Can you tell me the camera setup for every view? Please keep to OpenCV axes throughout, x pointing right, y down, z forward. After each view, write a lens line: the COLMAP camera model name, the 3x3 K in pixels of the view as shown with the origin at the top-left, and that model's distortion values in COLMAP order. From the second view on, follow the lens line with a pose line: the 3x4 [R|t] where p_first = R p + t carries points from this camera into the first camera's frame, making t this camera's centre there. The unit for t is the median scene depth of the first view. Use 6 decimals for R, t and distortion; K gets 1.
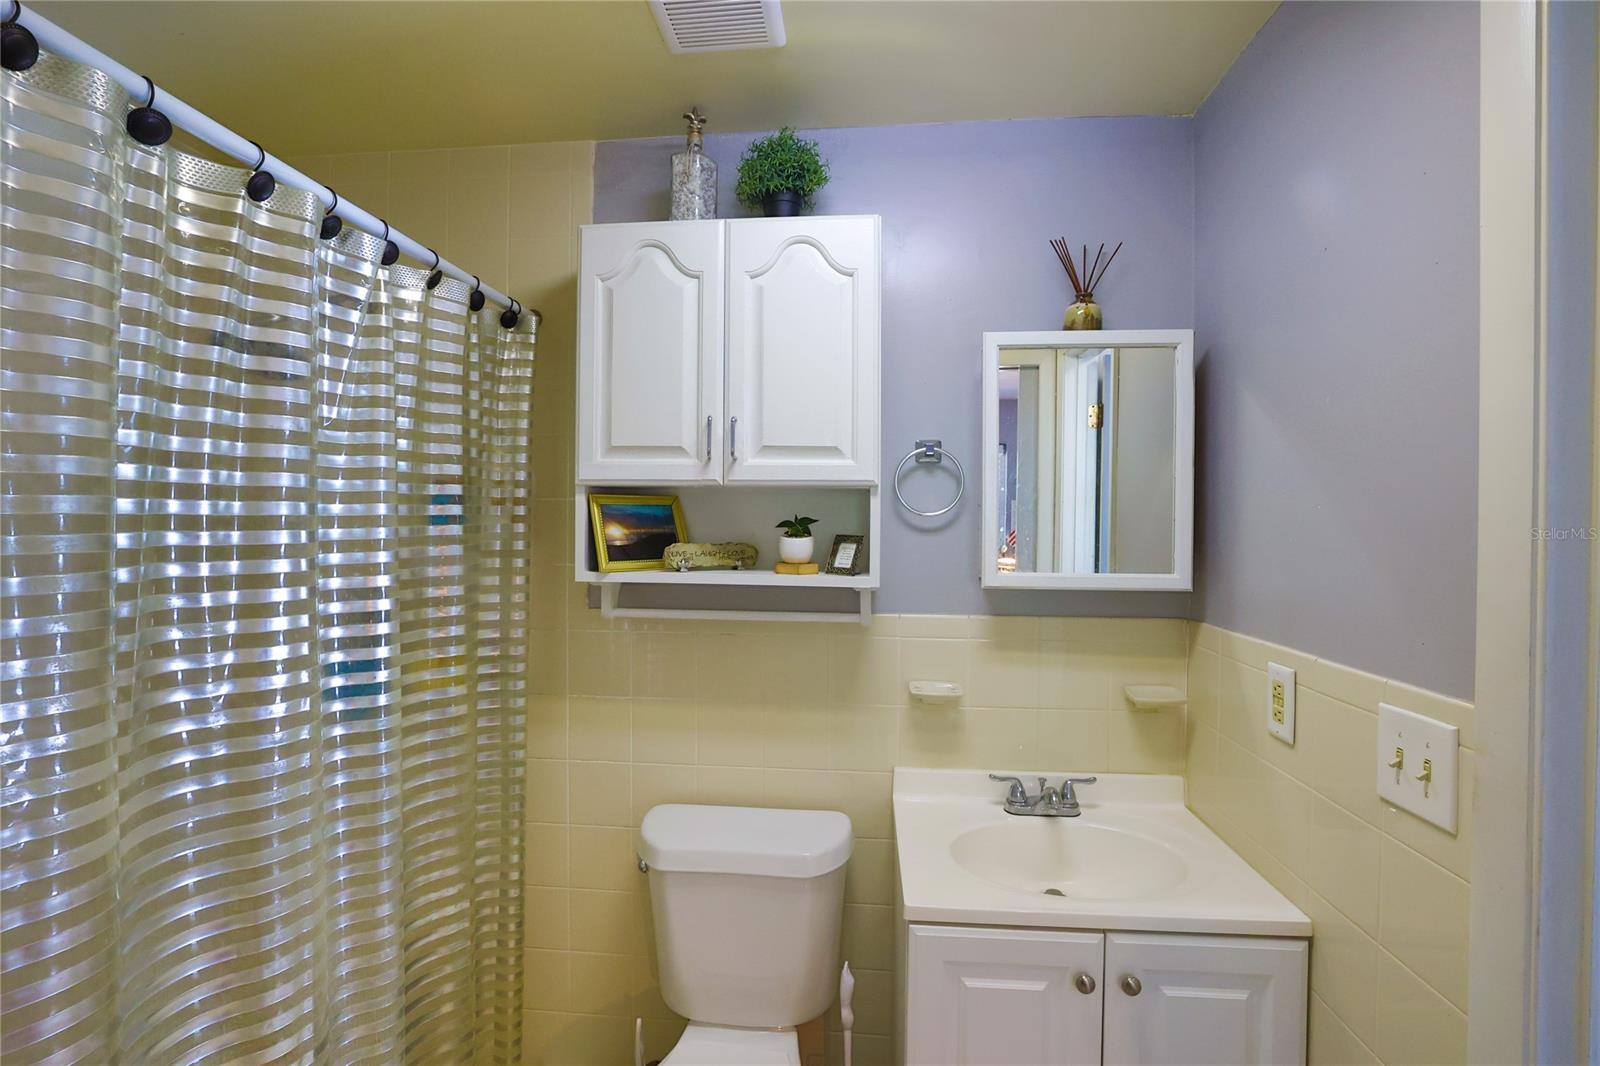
lens RADIAL K [[725.5, 0, 790.5], [0, 725.5, 529.4], [0, 0, 1]] dist [-0.036519, 0.011211]
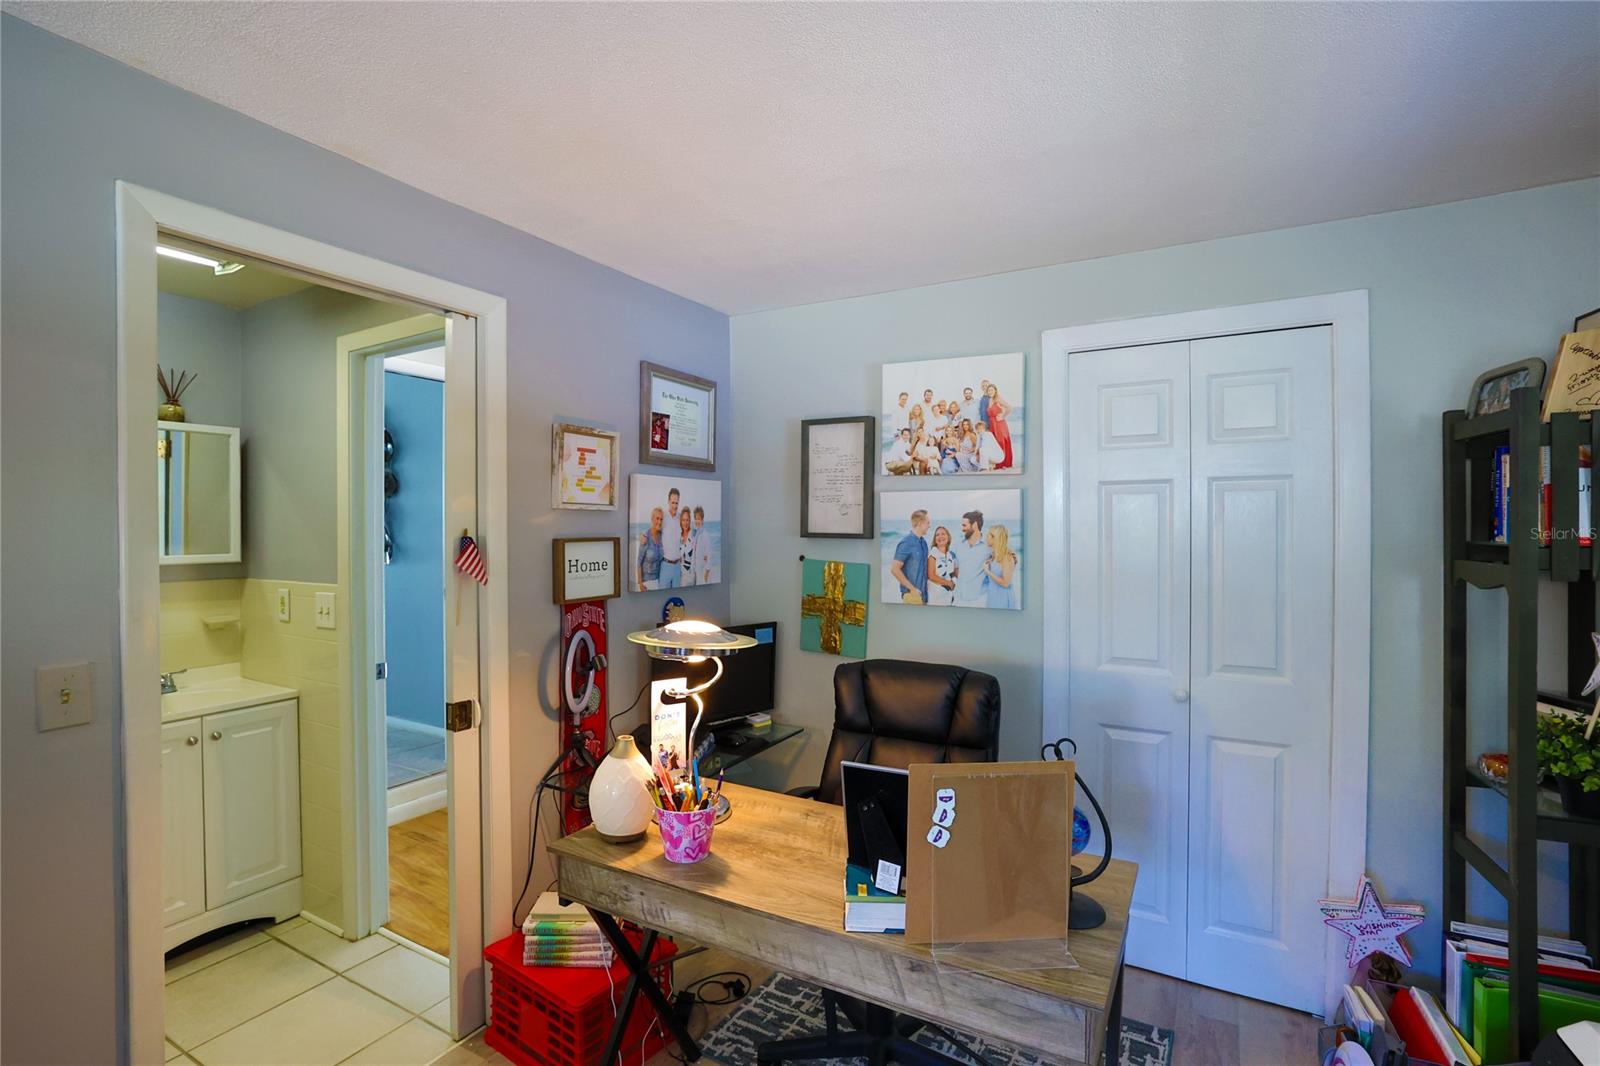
lens RADIAL K [[725.5, 0, 793.2], [0, 725.5, 528.6], [0, 0, 1]] dist [-0.036519, 0.011211]
pose [[0.399266, -0.011936, 0.916757, -0.610896], [0.015284, 0.999863, 0.006361, 0.004498], [-0.916708, 0.011472, 0.399394, -1.140449]]
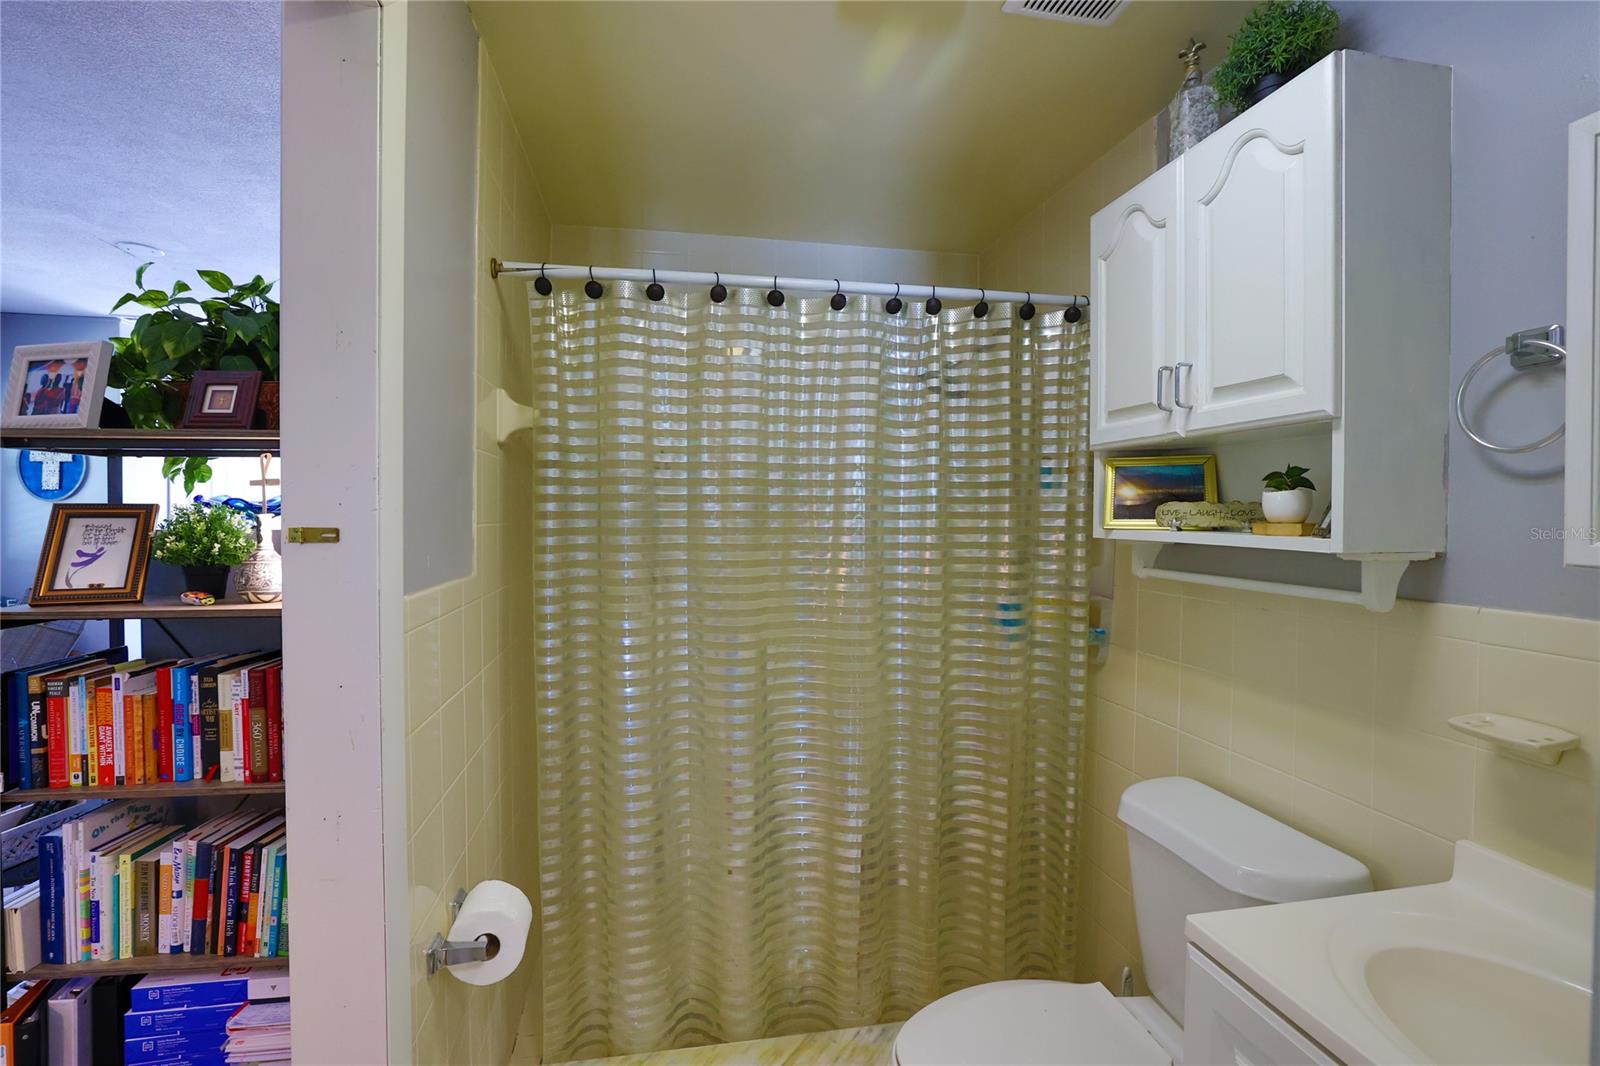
lens RADIAL K [[725.5, 0, 790.8], [0, 725.5, 522.7], [0, 0, 1]] dist [-0.036519, 0.011211]
pose [[0.265252, 0.005956, -0.964161, 0.639297], [-0.010847, 0.999936, 0.003193, 0.049791], [0.964118, 0.009611, 0.265300, 0.254217]]
